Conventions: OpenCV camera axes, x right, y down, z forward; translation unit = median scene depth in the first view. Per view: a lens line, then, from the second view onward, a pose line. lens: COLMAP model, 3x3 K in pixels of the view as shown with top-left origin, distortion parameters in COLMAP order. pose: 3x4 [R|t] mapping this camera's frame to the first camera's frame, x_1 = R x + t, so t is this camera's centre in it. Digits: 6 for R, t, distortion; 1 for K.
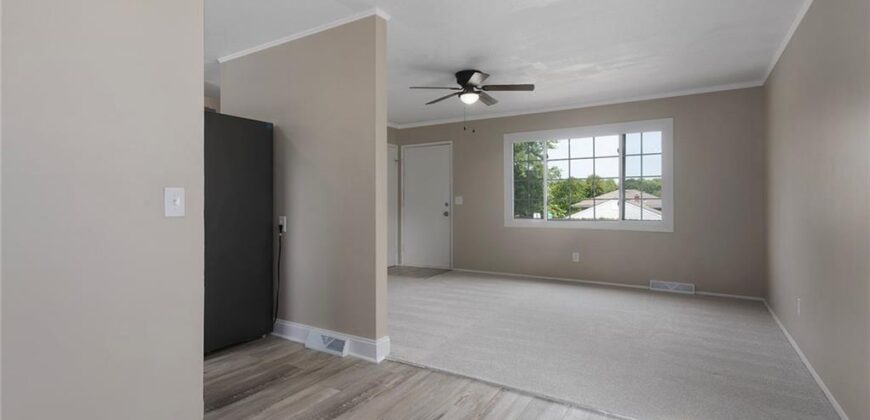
lens RADIAL K [[414.8, 0, 433.5], [0, 414.8, 205.0], [0, 0, 1]] dist [-0.007088, 0.000722]
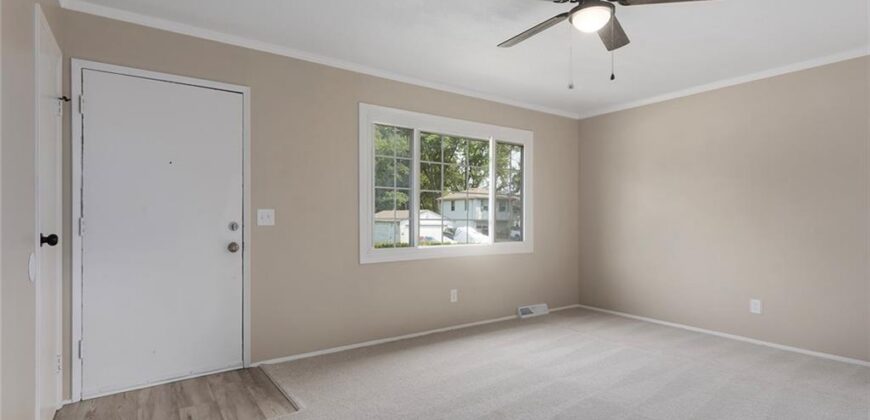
lens RADIAL K [[414.8, 0, 407.8], [0, 414.8, 219.5], [0, 0, 1]] dist [-0.007088, 0.000722]
pose [[0.412476, -0.002422, 0.910965, -0.300905], [0.003004, 0.999995, 0.001299, -0.008578], [-0.910964, 0.002201, 0.412481, 0.649906]]
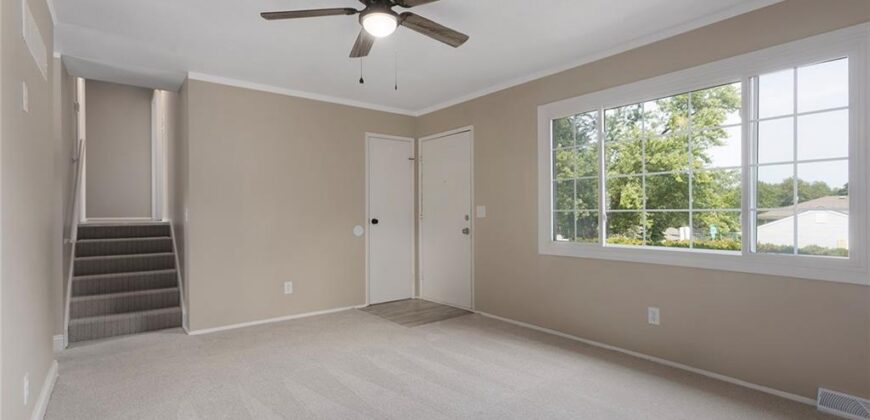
lens RADIAL K [[414.8, 0, 428.6], [0, 414.8, 213.9], [0, 0, 1]] dist [-0.007088, 0.000722]
pose [[0.937984, -0.000544, -0.346679, 0.214568], [-0.000708, 0.999994, -0.003484, -0.004883], [0.346679, 0.003514, 0.937977, 0.328160]]
